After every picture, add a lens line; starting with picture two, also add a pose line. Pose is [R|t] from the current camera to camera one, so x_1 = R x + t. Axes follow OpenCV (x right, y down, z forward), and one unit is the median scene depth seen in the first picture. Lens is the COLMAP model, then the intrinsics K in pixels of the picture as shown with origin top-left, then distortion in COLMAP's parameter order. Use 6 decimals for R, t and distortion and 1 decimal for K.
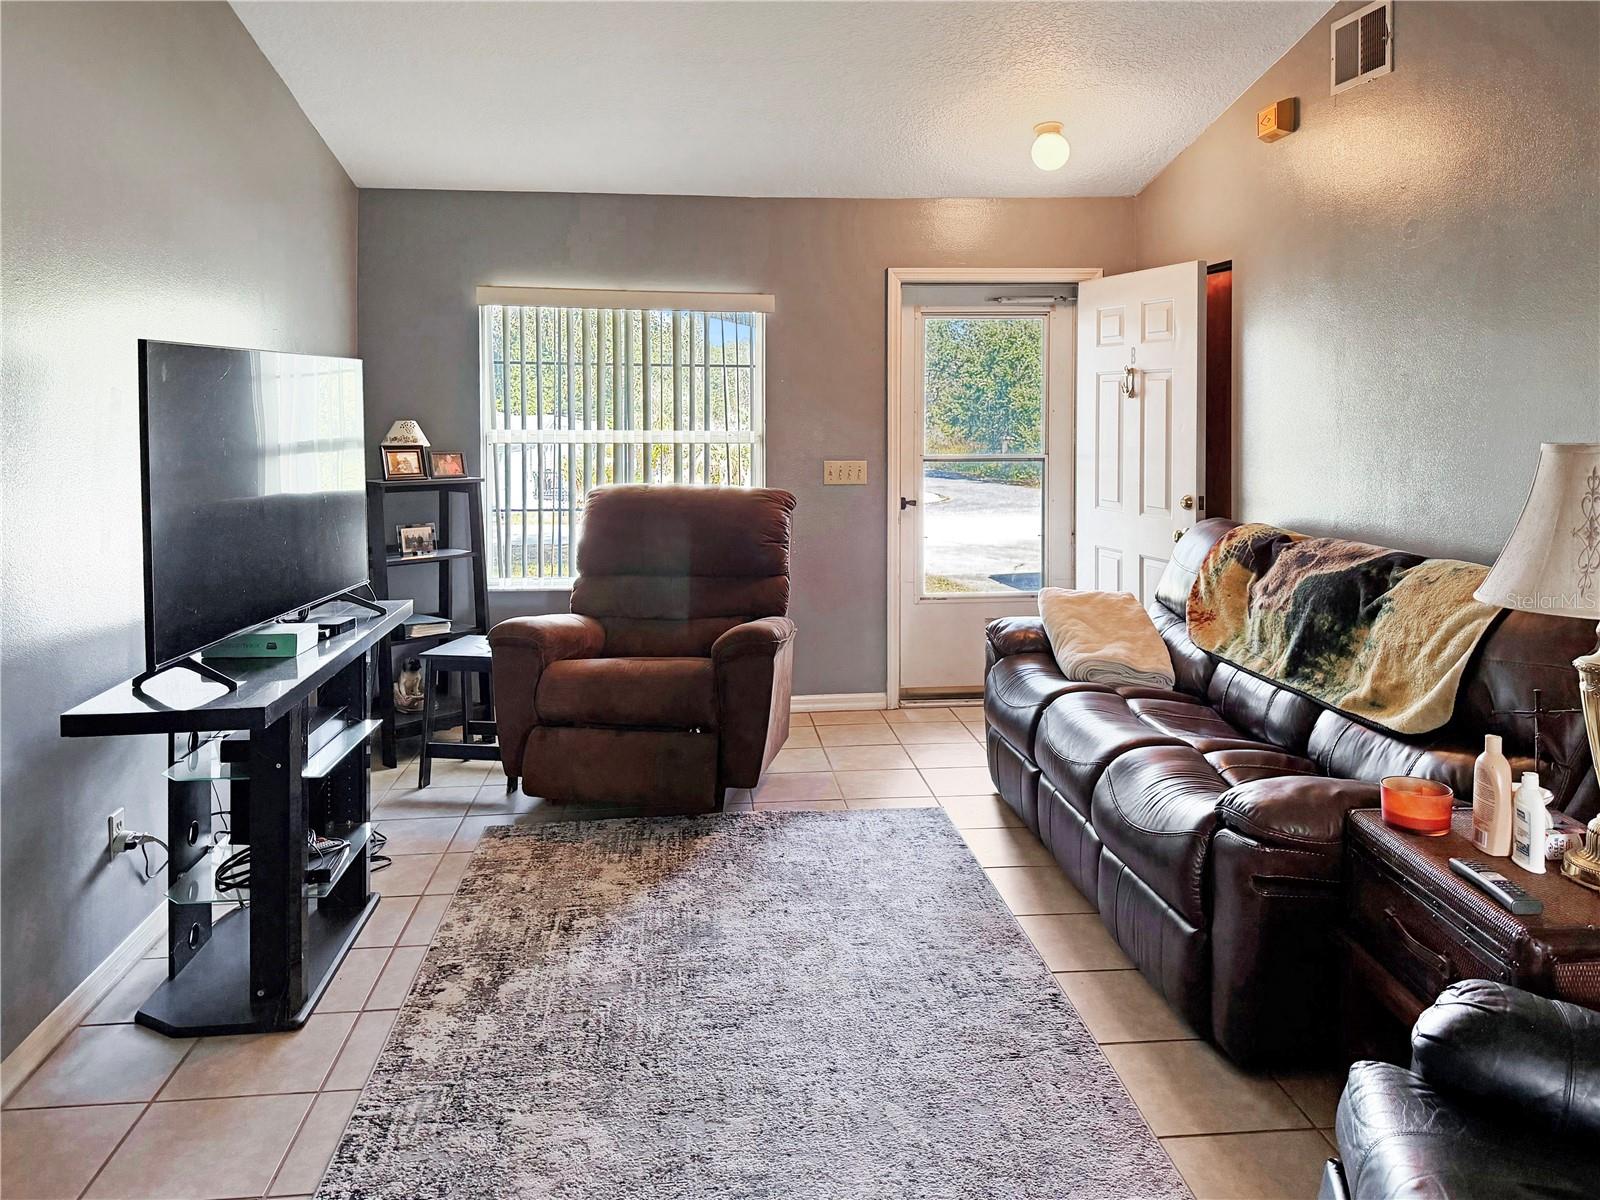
lens RADIAL K [[1174.7, 0, 795.8], [0, 1174.7, 411.9], [0, 0, 1]] dist [0.045202, -0.049155]
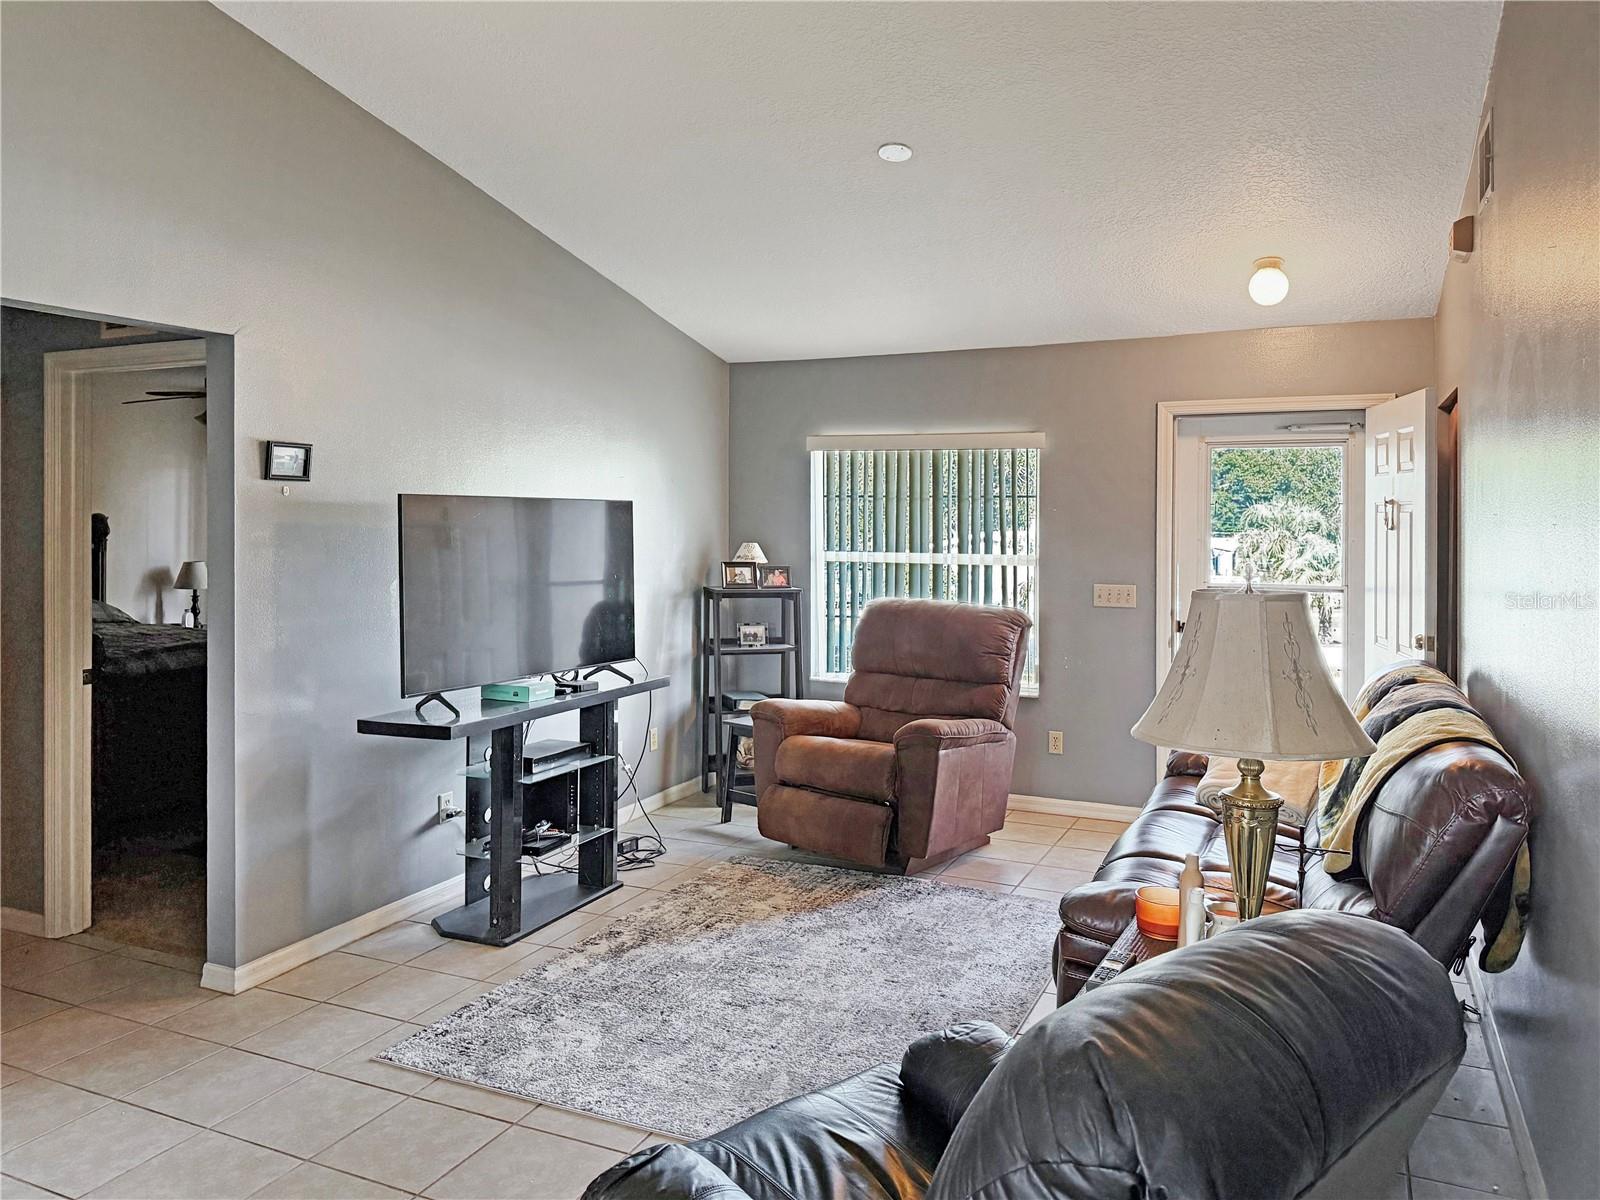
lens RADIAL K [[1140.5, 0, 808.5], [0, 1140.5, 520.0], [0, 0, 1]] dist [0.042789, -0.003293]
pose [[0.864285, 0.004510, -0.502982, 0.540183], [-0.007529, 0.999964, -0.003972, -0.019159], [0.502946, 0.007220, 0.864288, -0.067041]]
